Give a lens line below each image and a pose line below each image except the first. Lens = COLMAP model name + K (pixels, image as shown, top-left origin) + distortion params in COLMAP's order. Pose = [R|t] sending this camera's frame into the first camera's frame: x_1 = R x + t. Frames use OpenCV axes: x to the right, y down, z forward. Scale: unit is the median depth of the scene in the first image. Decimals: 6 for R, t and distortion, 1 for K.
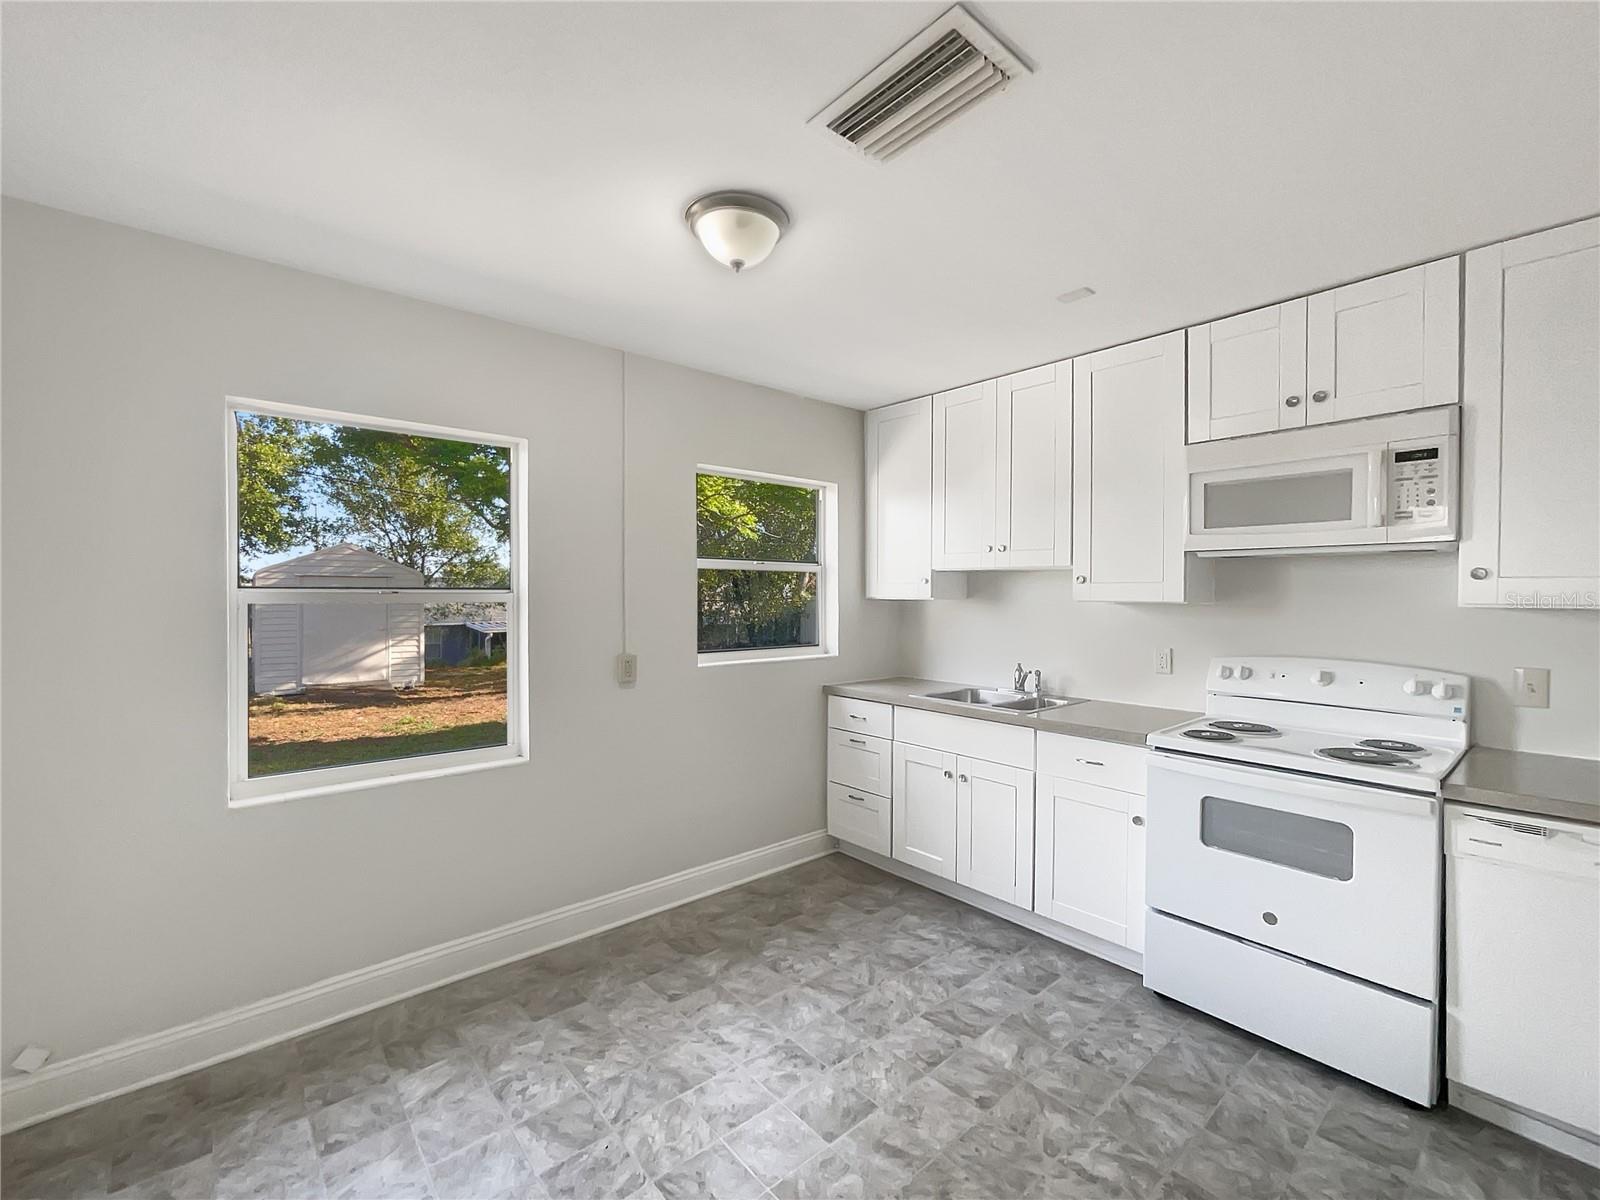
lens RADIAL K [[681.7, 0, 800.0], [0, 681.7, 600.0], [0, 0, 1]] dist [-0.000261, -0.000017]
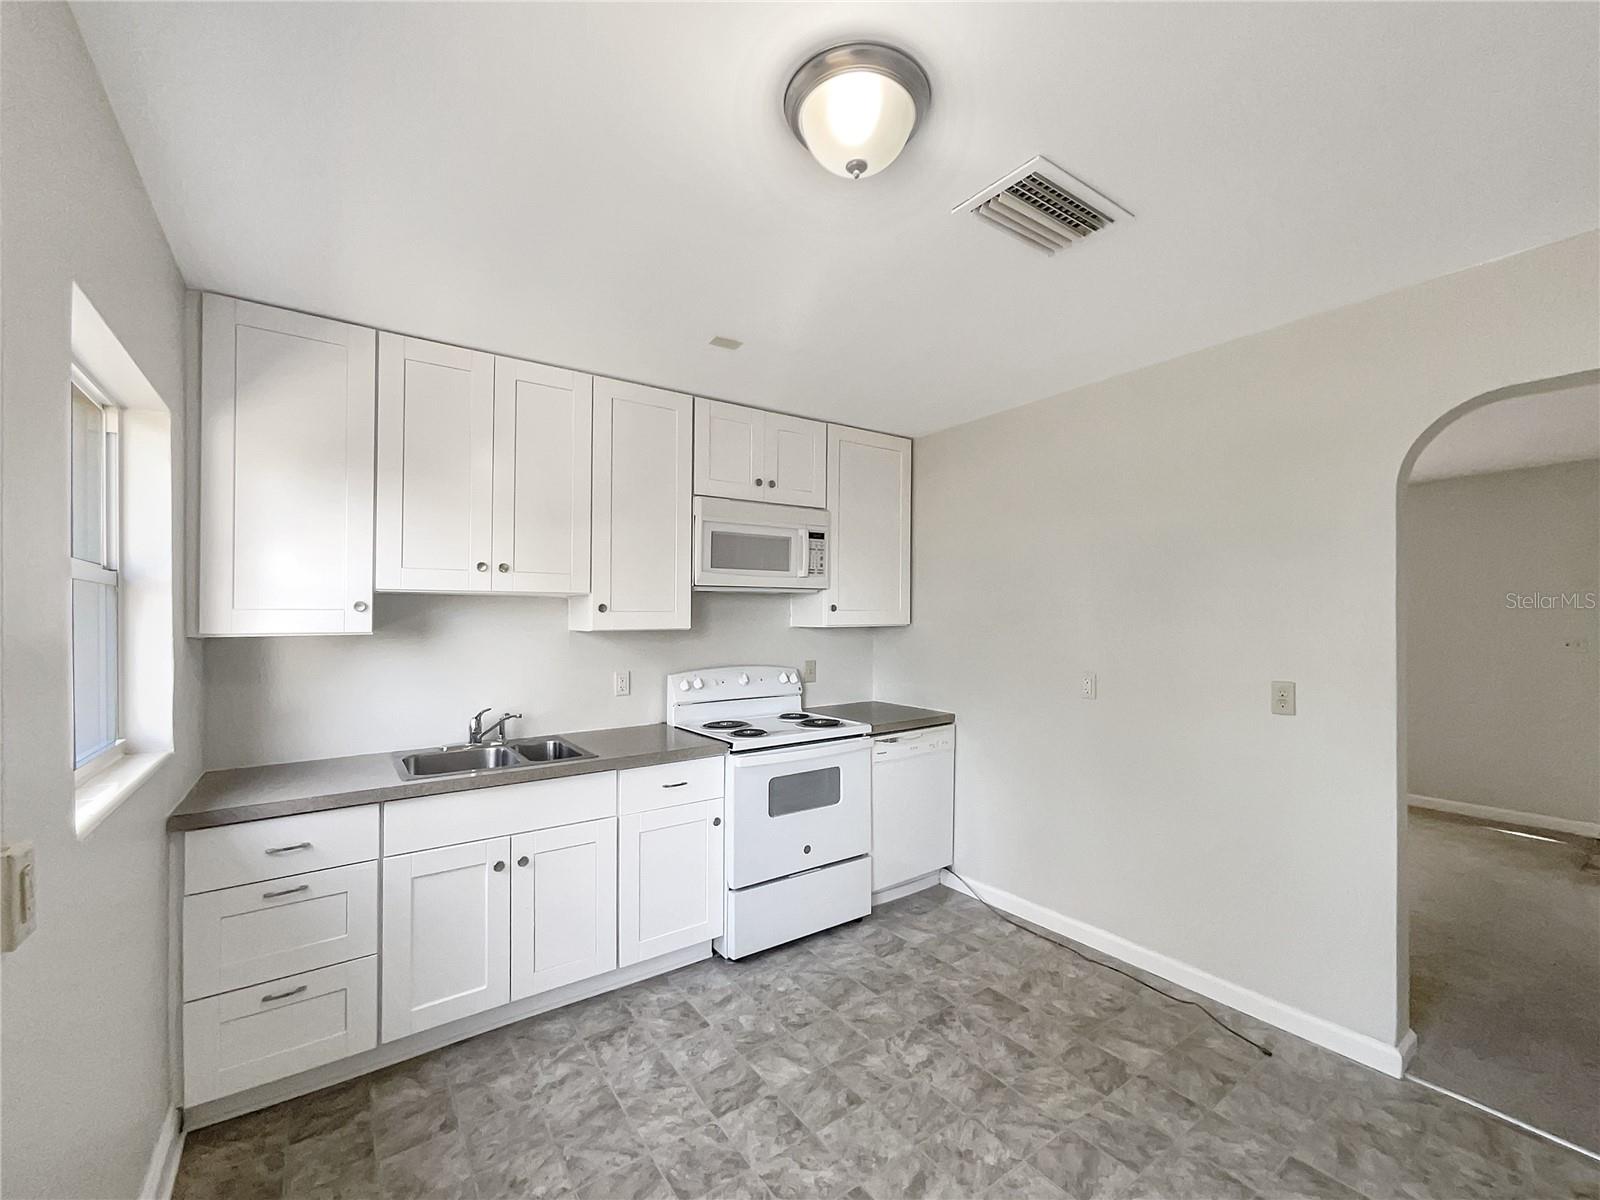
lens RADIAL K [[666.5, 0, 794.1], [0, 666.5, 618.2], [0, 0, 1]] dist [-0.032368, 0.020777]
pose [[0.103502, -0.004404, 0.994620, -0.628347], [0.018023, 0.999834, 0.002552, -0.016636], [-0.994466, 0.017662, 0.103564, 0.802542]]
